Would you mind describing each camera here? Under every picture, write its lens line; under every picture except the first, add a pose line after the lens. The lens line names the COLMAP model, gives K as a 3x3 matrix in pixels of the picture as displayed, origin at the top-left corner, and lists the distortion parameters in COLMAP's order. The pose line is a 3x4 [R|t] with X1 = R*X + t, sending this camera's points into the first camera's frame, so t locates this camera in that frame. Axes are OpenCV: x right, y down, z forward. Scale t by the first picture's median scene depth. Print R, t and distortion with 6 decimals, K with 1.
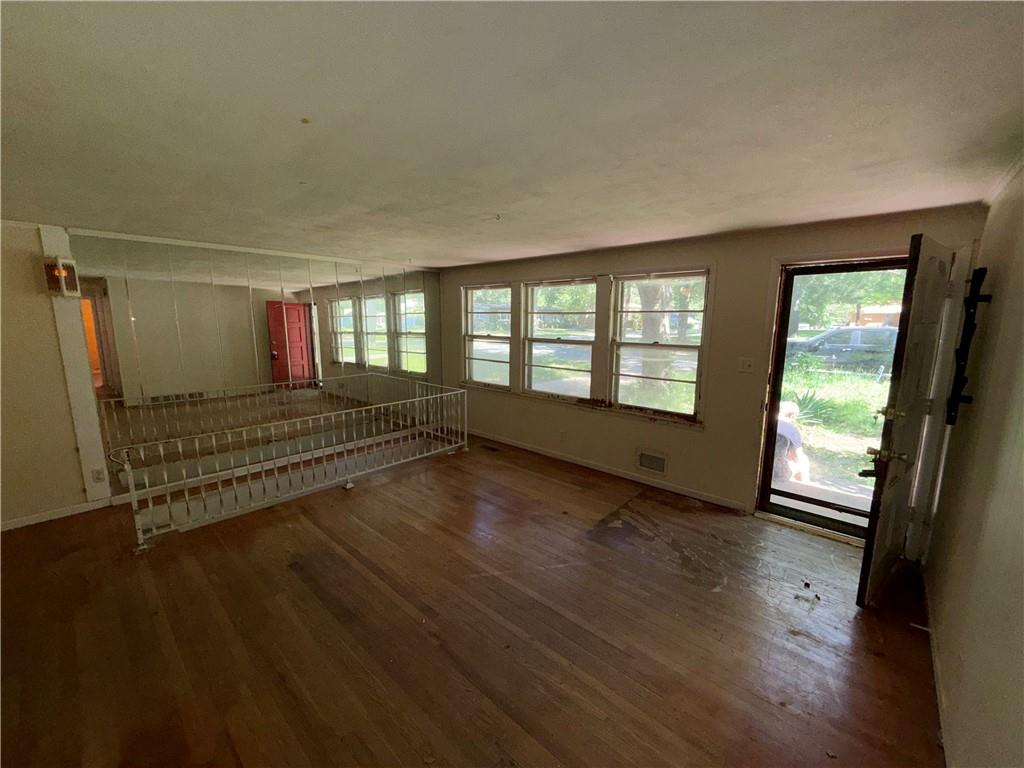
lens RADIAL K [[406.4, 0, 511.6], [0, 406.4, 384.3], [0, 0, 1]] dist [0.000833, -0.000091]
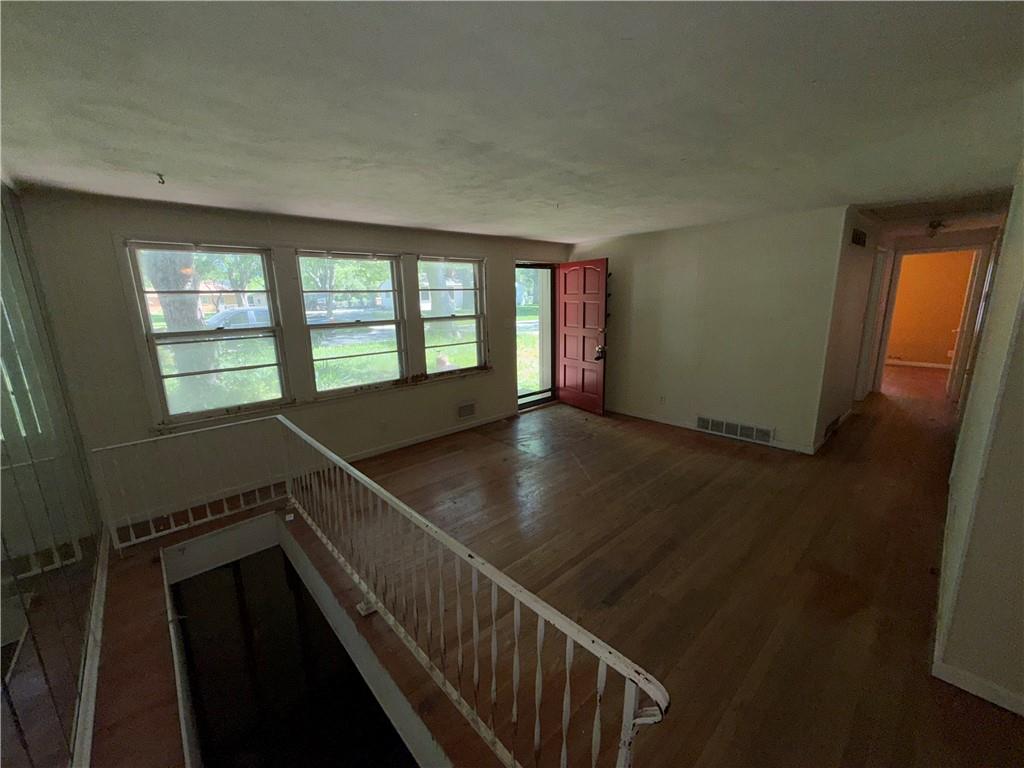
lens RADIAL K [[406.4, 0, 509.8], [0, 406.4, 381.0], [0, 0, 1]] dist [0.000833, -0.000091]
pose [[0.095481, -0.213432, 0.972281, -0.836722], [0.182359, 0.963964, 0.193698, -0.114370], [-0.978585, 0.158810, 0.130961, 0.683489]]
